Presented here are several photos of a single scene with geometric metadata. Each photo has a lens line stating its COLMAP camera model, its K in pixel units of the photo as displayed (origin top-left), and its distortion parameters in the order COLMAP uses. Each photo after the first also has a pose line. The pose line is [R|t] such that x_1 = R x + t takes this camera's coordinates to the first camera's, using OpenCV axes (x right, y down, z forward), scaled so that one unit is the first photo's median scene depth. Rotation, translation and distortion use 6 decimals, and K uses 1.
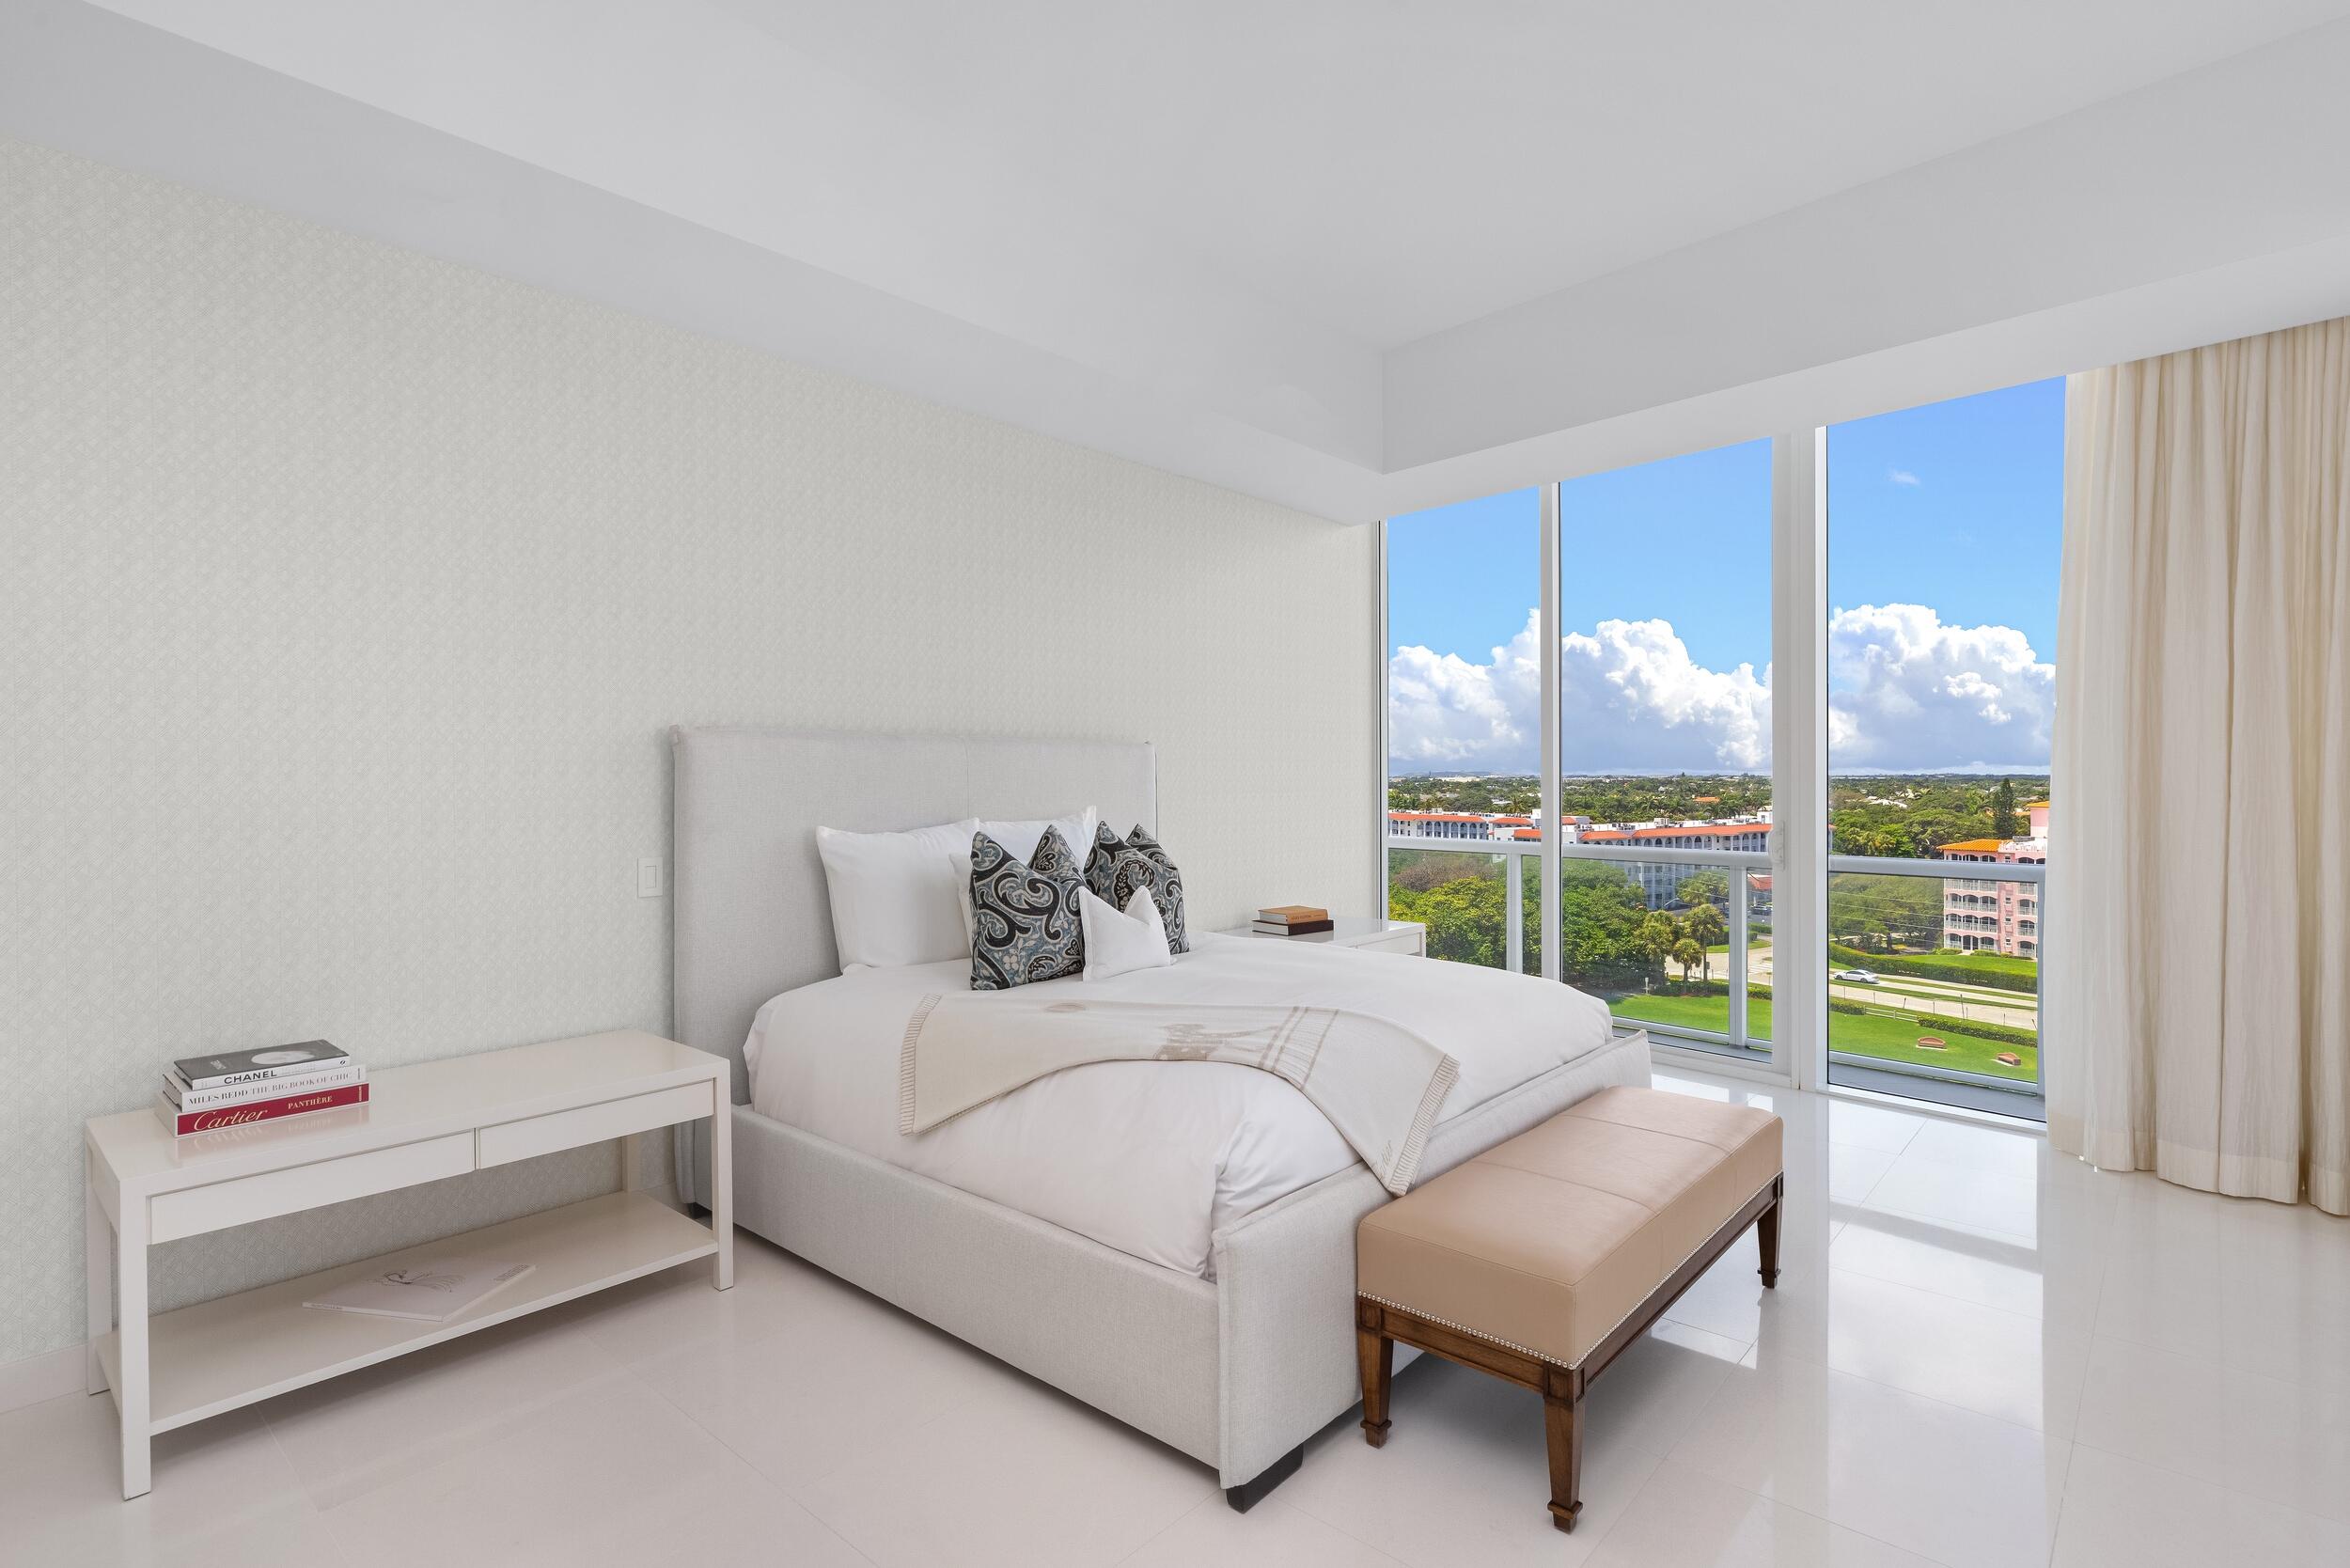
lens RADIAL K [[1153.7, 0, 1175.0], [0, 1153.7, 784.0], [0, 0, 1]] dist [-0.011045, 0.008832]
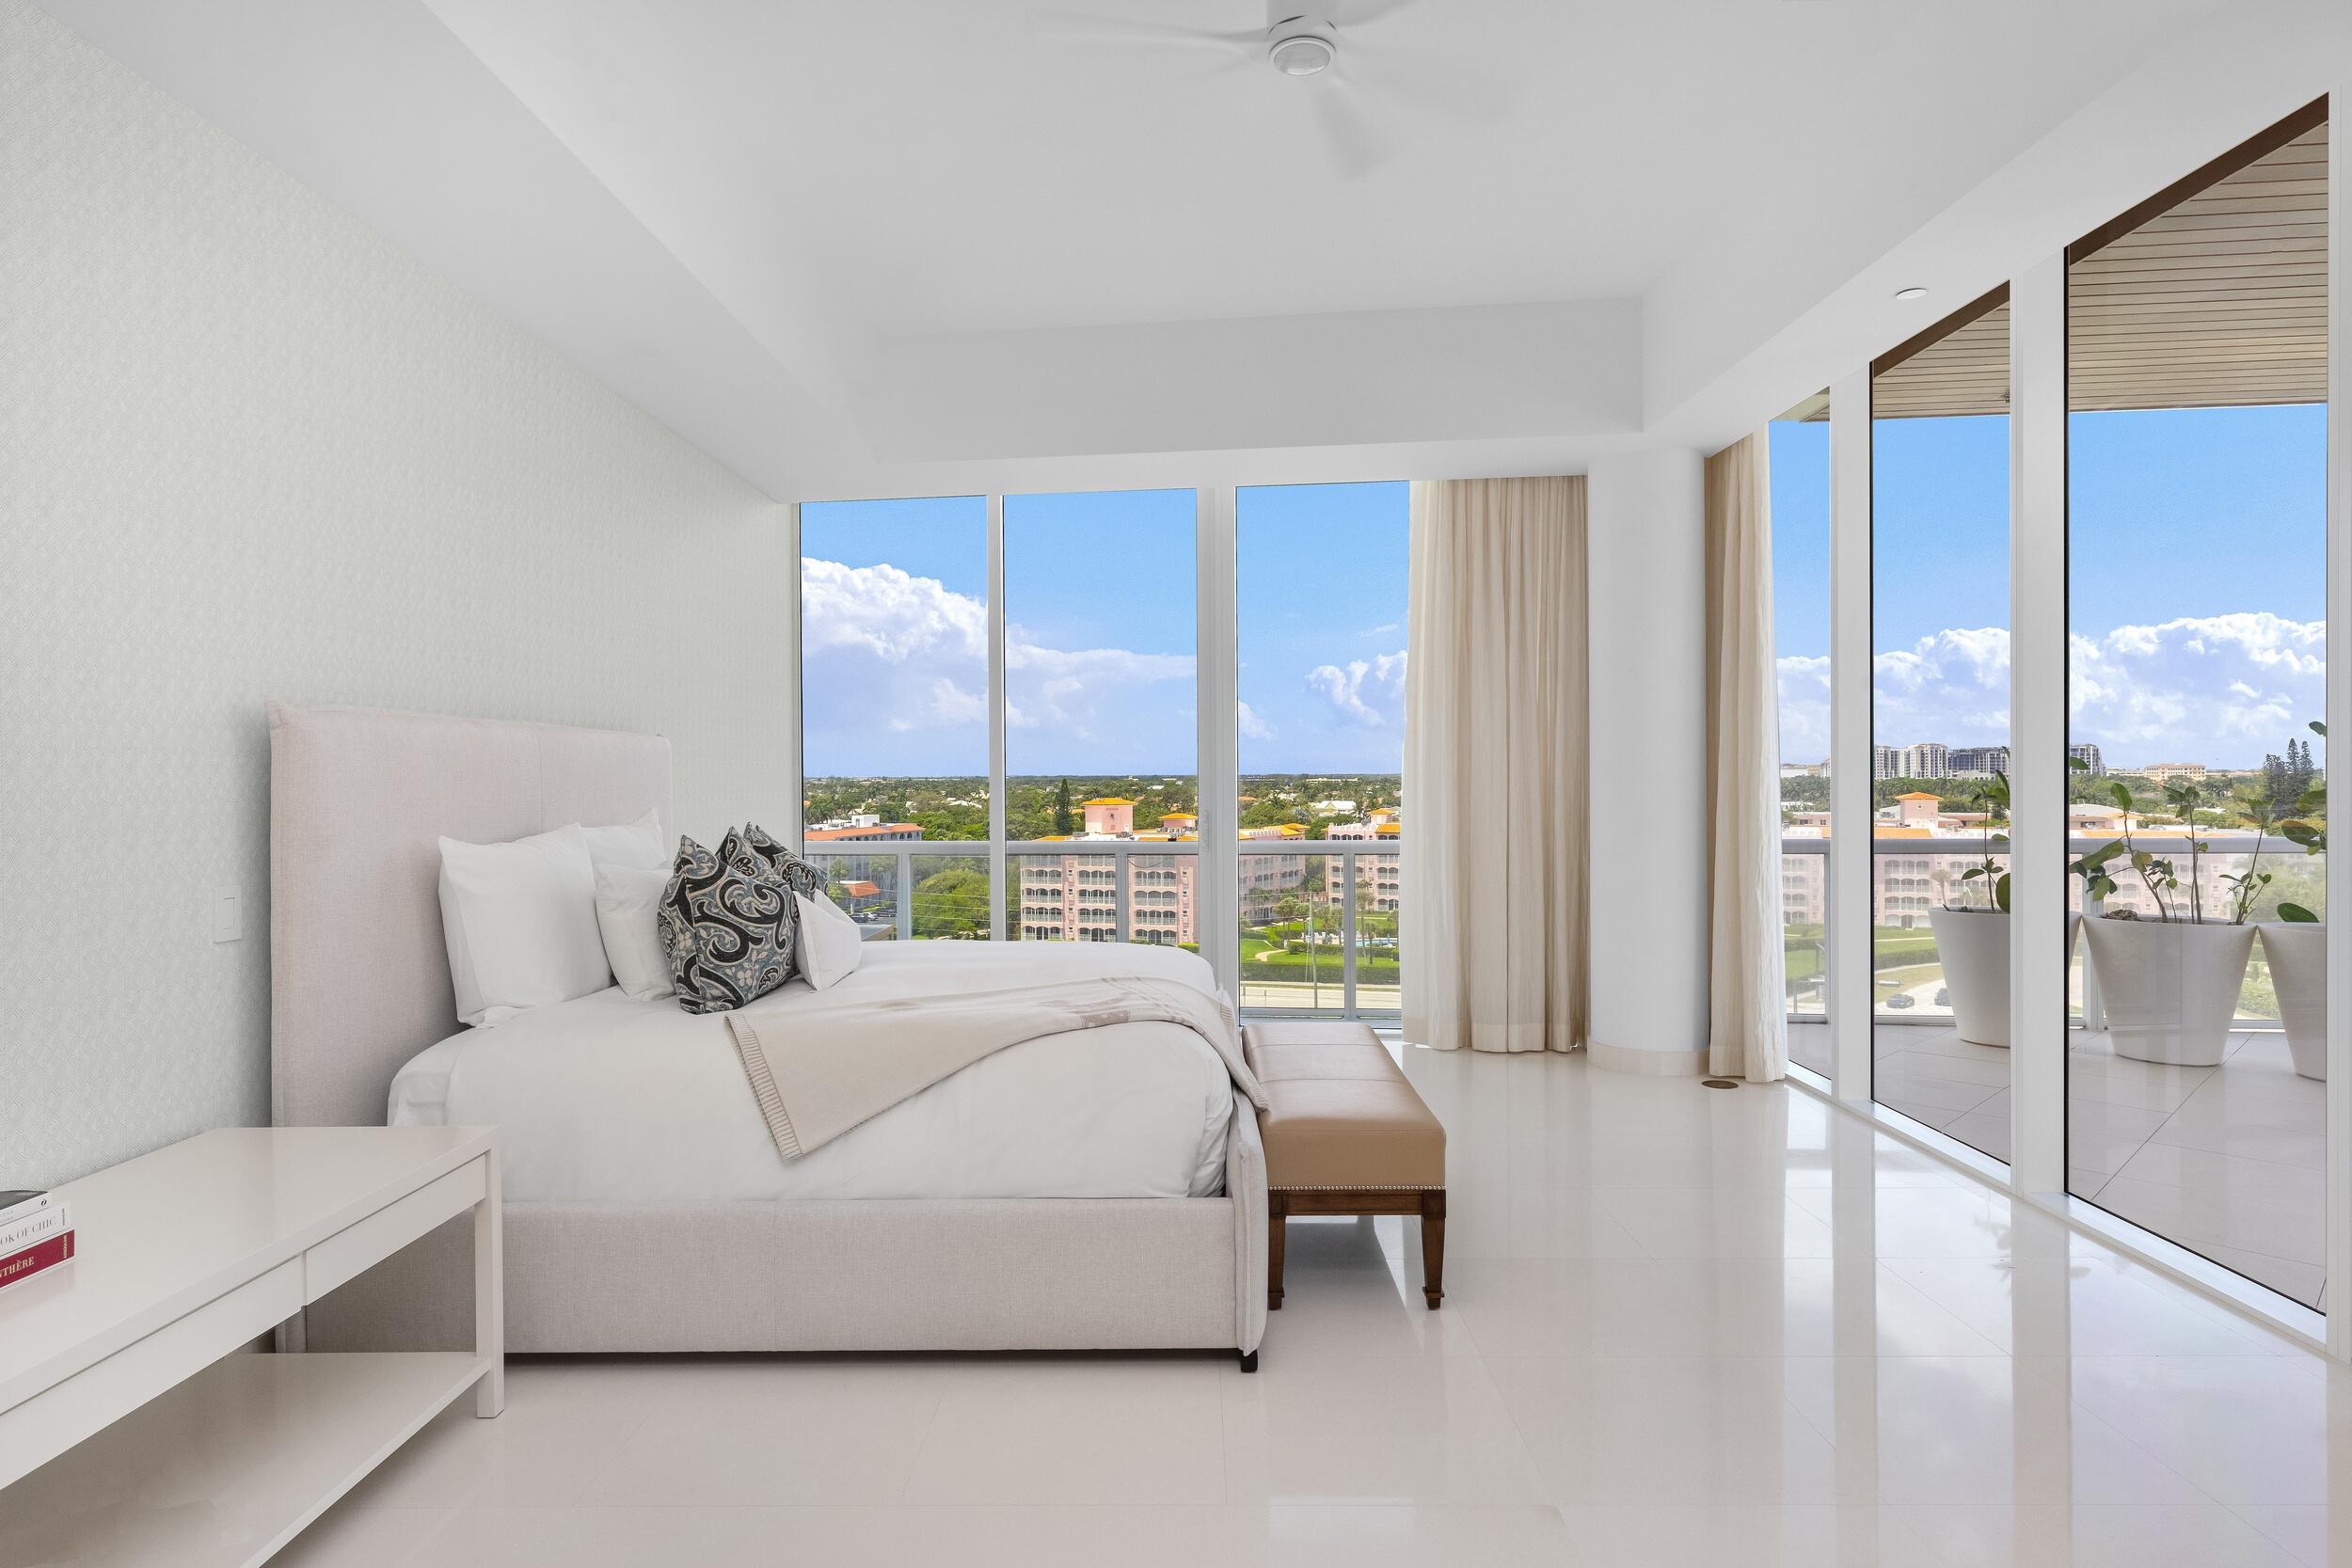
lens RADIAL K [[1313.0, 0, 1176.0], [0, 1313.0, 784.0], [0, 0, 1]] dist [0.001699, 0.000178]
pose [[0.754205, -0.007438, 0.656597, -0.541035], [0.009406, 0.999956, 0.000524, 0.005365], [-0.656572, 0.005781, 0.754241, 0.001576]]
